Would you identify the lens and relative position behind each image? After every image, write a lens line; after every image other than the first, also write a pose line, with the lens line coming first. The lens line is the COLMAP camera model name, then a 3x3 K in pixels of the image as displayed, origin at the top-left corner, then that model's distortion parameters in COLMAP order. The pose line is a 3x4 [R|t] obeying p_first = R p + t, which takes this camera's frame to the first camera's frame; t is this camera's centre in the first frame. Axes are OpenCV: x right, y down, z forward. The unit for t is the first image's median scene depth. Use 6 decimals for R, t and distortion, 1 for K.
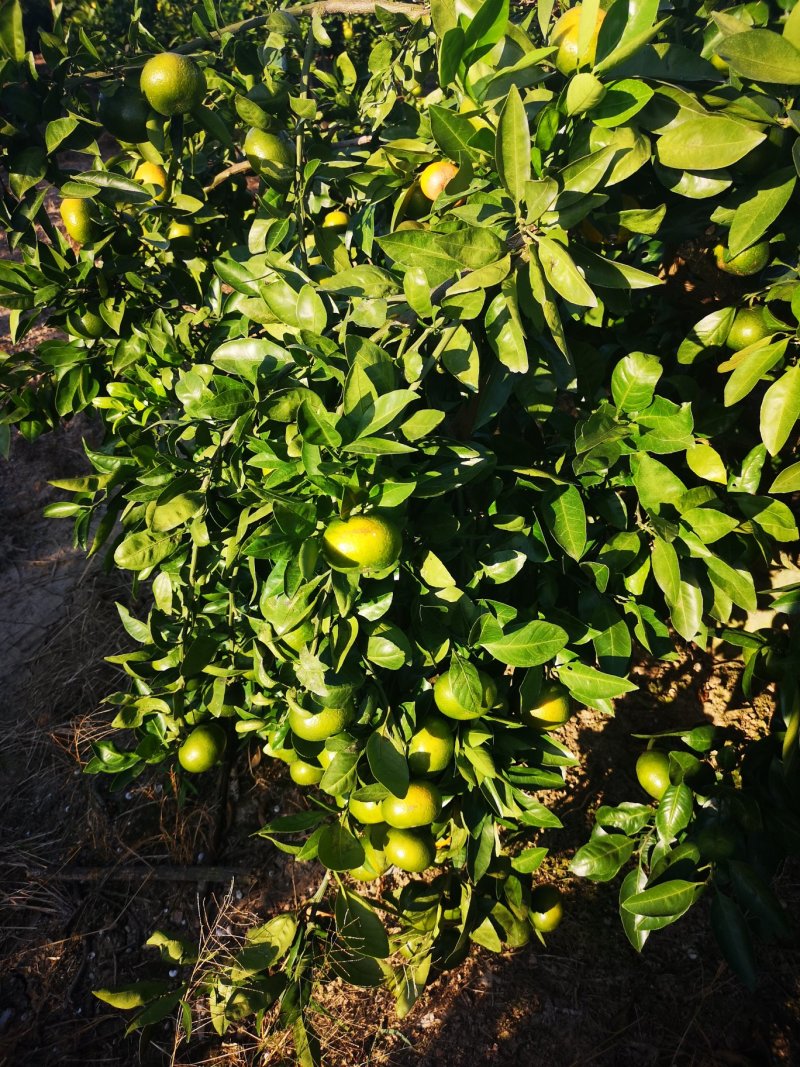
lens RADIAL K [[778.5, 0, 400.0], [0, 778.5, 533.5], [0, 0, 1]] dist [0.002113, -0.032997]
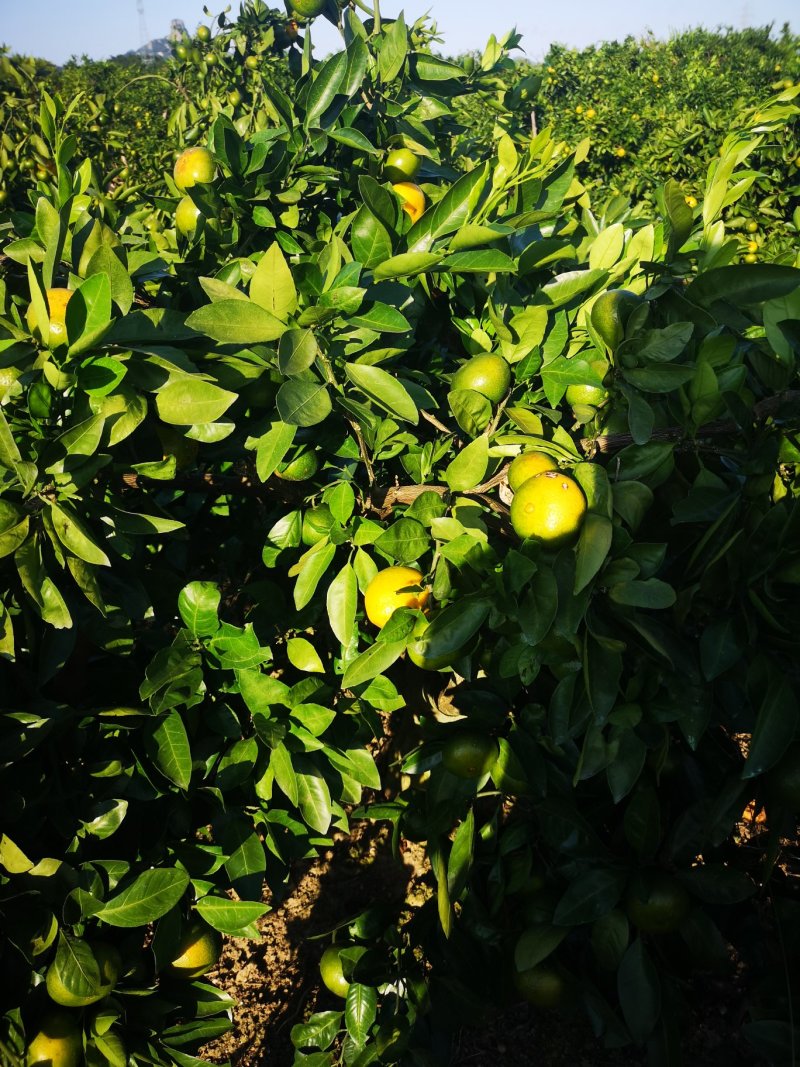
lens RADIAL K [[778.5, 0, 400.0], [0, 778.5, 533.5], [0, 0, 1]] dist [0.002113, -0.032997]
pose [[0.921547, -0.152672, 0.356991, 0.176850], [0.216721, 0.965150, -0.146690, -0.074118], [-0.322155, 0.212549, 0.922518, -0.044151]]
